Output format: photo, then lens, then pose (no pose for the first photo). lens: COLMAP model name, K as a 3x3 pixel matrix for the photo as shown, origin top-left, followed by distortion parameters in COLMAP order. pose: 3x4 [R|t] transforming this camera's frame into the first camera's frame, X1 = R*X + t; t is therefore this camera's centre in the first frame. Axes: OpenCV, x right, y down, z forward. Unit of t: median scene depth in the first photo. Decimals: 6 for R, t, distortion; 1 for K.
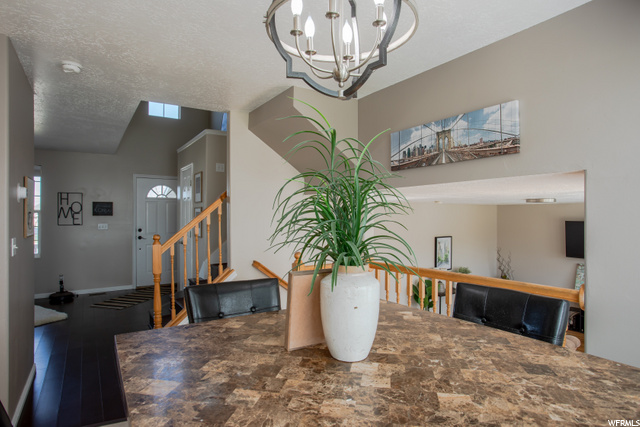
lens RADIAL K [[354.0, 0, 316.5], [0, 354.0, 215.4], [0, 0, 1]] dist [-0.073765, 0.042961]
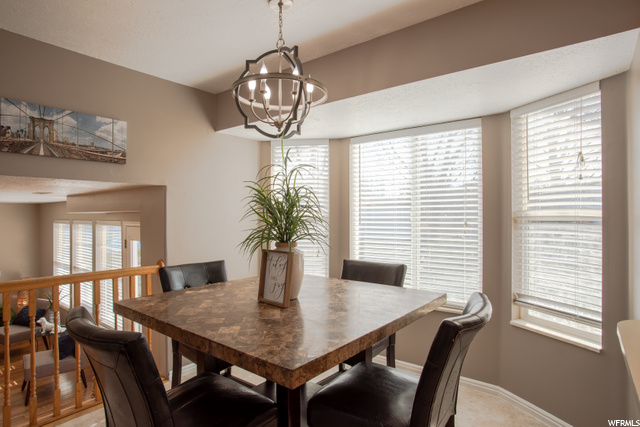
lens RADIAL K [[354.0, 0, 316.5], [0, 354.0, 215.4], [0, 0, 1]] dist [-0.073765, 0.042961]
pose [[-0.309515, 0.004230, 0.950885, -1.214505], [0.000393, 0.999991, -0.004320, 0.013524], [-0.950895, -0.000963, -0.309513, 1.088439]]
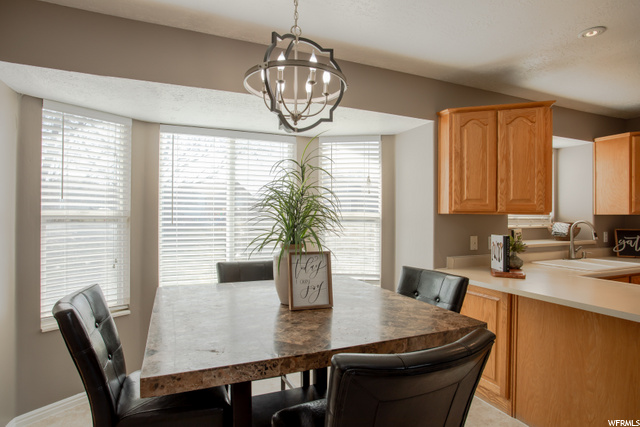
lens RADIAL K [[354.0, 0, 316.5], [0, 354.0, 215.4], [0, 0, 1]] dist [-0.073765, 0.042961]
pose [[-0.983845, -0.002192, 0.179010, -0.230749], [-0.003338, 0.999976, -0.006101, 0.017771], [-0.178992, -0.006600, -0.983828, 1.986763]]
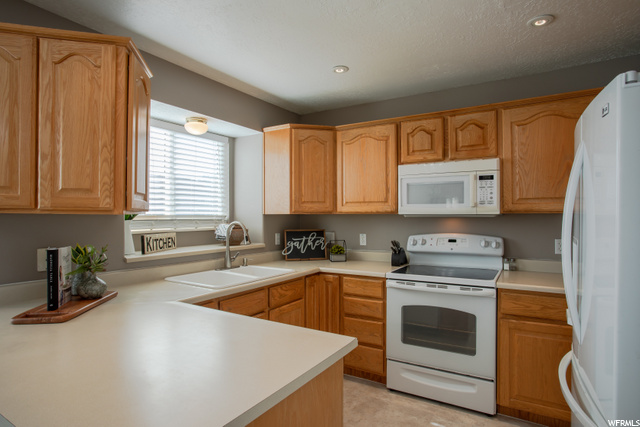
lens RADIAL K [[354.0, 0, 316.5], [0, 354.0, 215.4], [0, 0, 1]] dist [-0.073765, 0.042961]
pose [[-0.910394, 0.001055, -0.413741, -1.217230], [0.004712, 0.999958, -0.007818, 0.016329], [0.413715, -0.009067, -0.910361, 1.324131]]
